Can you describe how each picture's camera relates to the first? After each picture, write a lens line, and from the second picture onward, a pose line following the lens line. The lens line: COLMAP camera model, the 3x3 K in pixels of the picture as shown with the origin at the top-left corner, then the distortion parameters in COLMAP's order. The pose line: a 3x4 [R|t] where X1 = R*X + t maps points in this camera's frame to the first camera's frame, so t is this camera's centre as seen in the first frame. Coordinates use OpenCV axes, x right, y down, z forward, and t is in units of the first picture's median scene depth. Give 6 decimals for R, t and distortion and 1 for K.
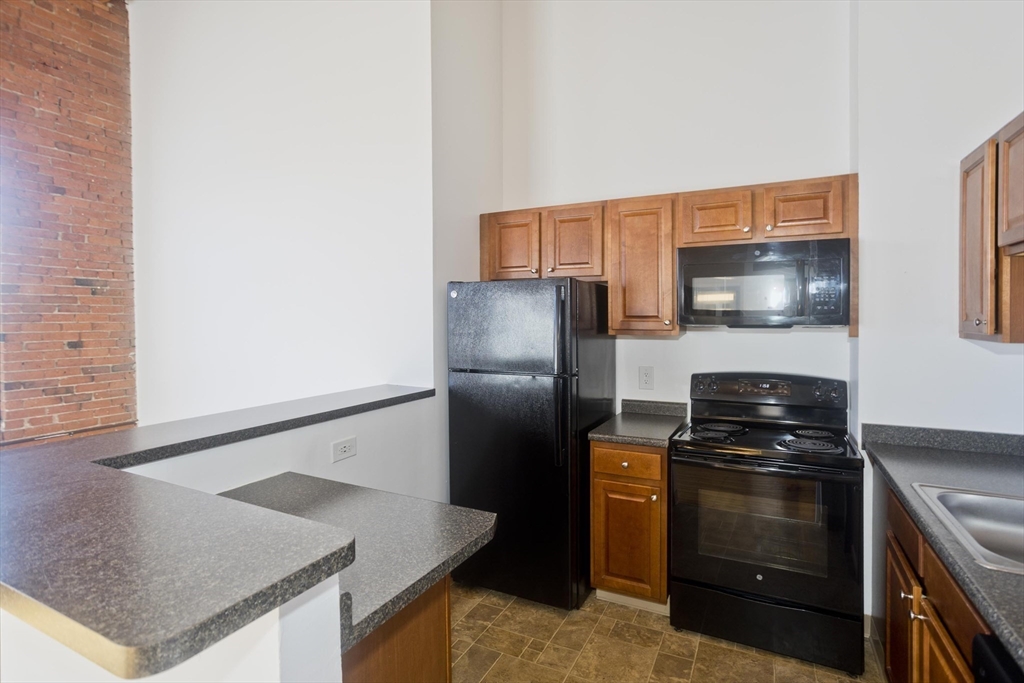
lens RADIAL K [[502.6, 0, 551.3], [0, 502.6, 325.5], [0, 0, 1]] dist [-0.037483, 0.018552]
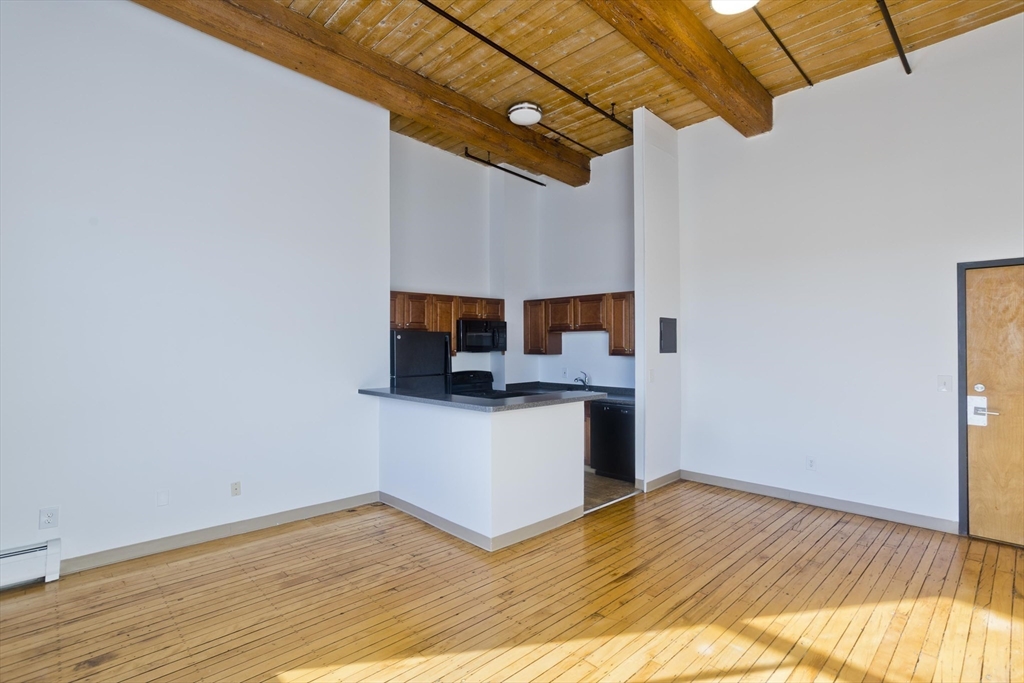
lens RADIAL K [[502.6, 0, 516.7], [0, 502.6, 338.6], [0, 0, 1]] dist [-0.037483, 0.018552]
pose [[0.348419, 0.015968, 0.937203, -2.090630], [0.015665, 0.999616, -0.022855, -0.005216], [-0.937208, 0.022644, 0.348035, -0.093395]]
